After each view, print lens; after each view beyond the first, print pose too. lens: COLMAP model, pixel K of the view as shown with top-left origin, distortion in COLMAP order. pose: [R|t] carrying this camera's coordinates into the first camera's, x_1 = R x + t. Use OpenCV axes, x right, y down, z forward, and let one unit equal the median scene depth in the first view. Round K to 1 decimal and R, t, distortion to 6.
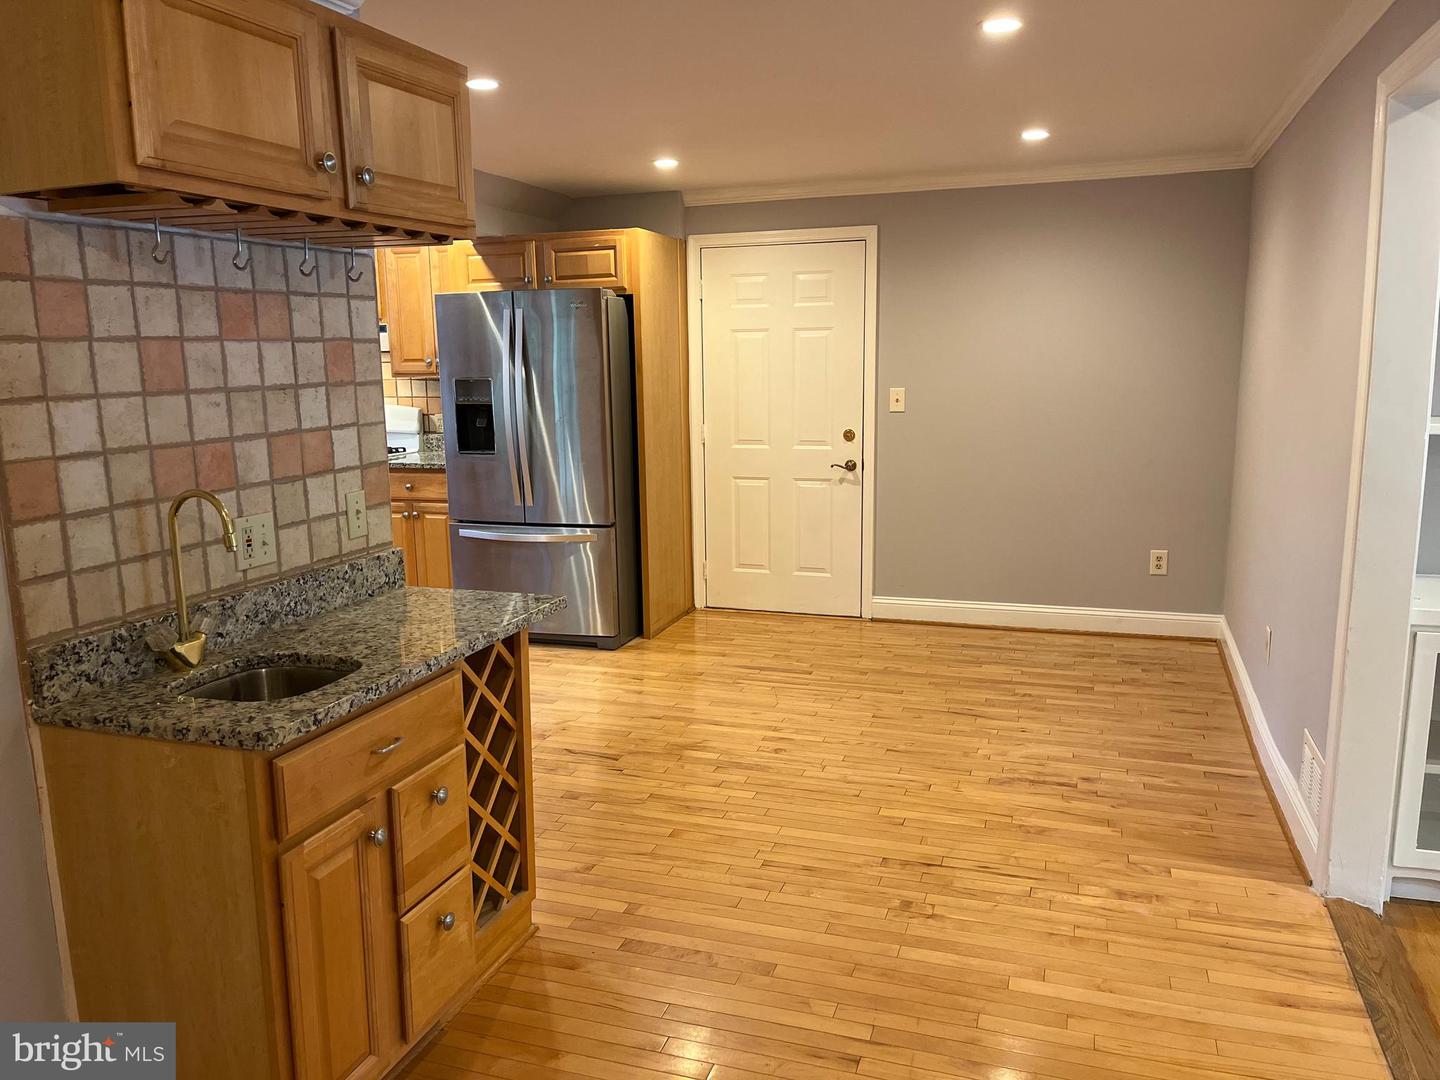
lens RADIAL K [[1102.5, 0, 715.0], [0, 1102.5, 545.6], [0, 0, 1]] dist [0.023153, -0.016704]
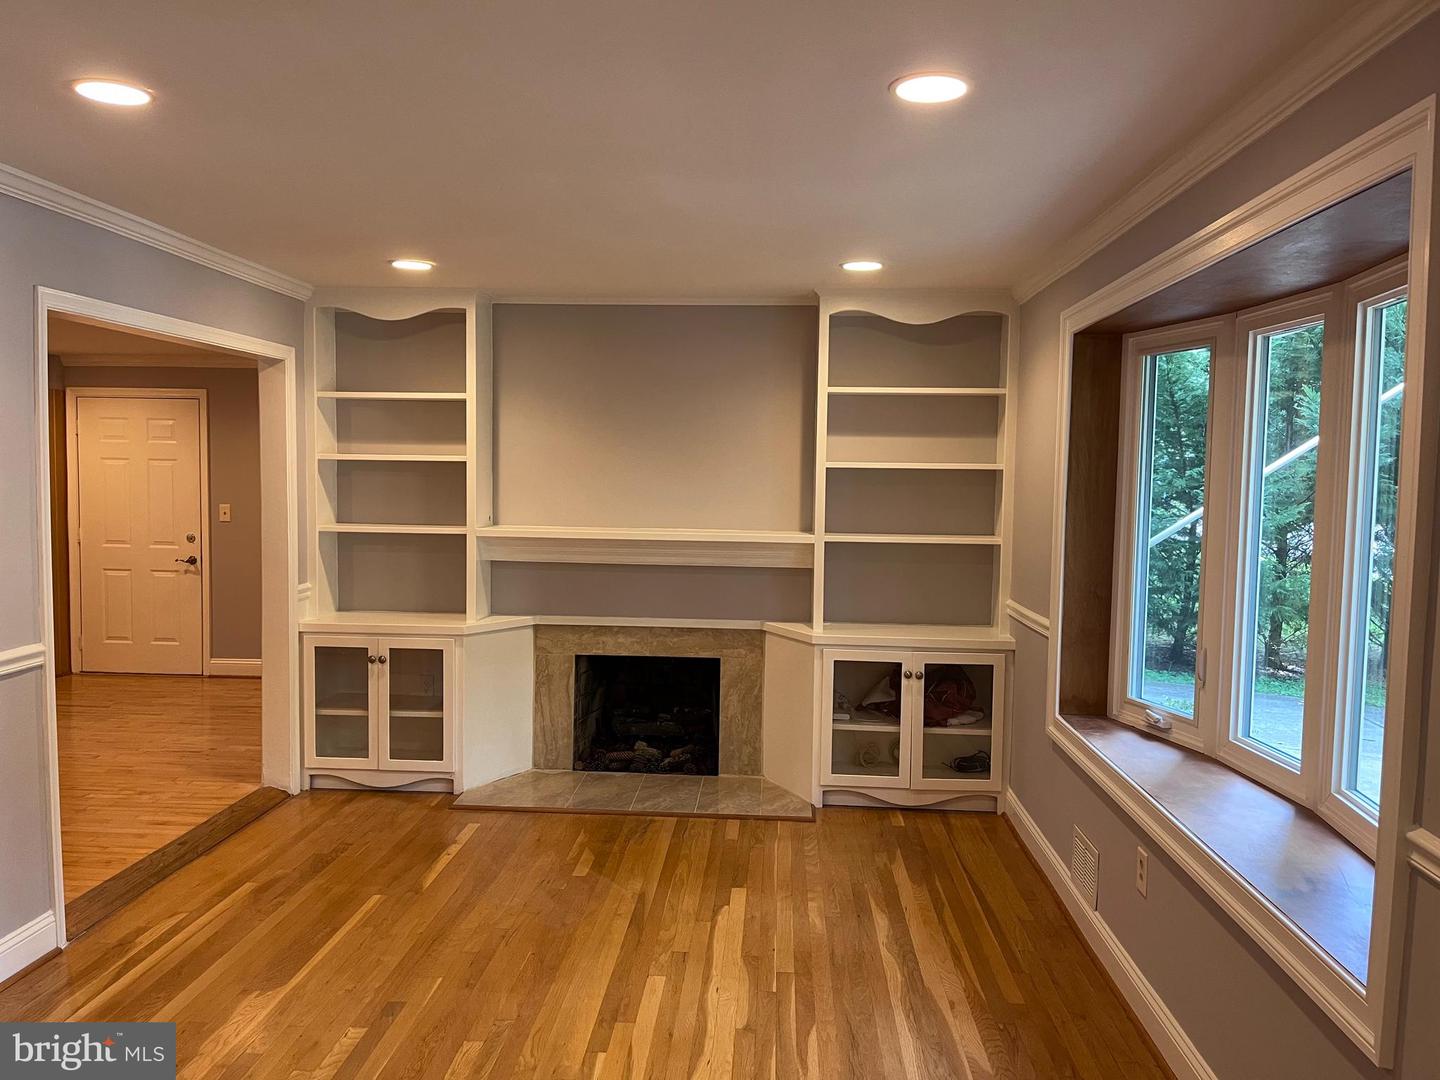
lens RADIAL K [[1102.5, 0, 722.0], [0, 1102.5, 537.3], [0, 0, 1]] dist [0.023153, -0.016704]
pose [[0.967787, 0.021222, 0.250874, 0.410052], [0.011418, 0.991716, -0.127938, 0.080151], [-0.251511, 0.126681, 0.959528, -0.466124]]
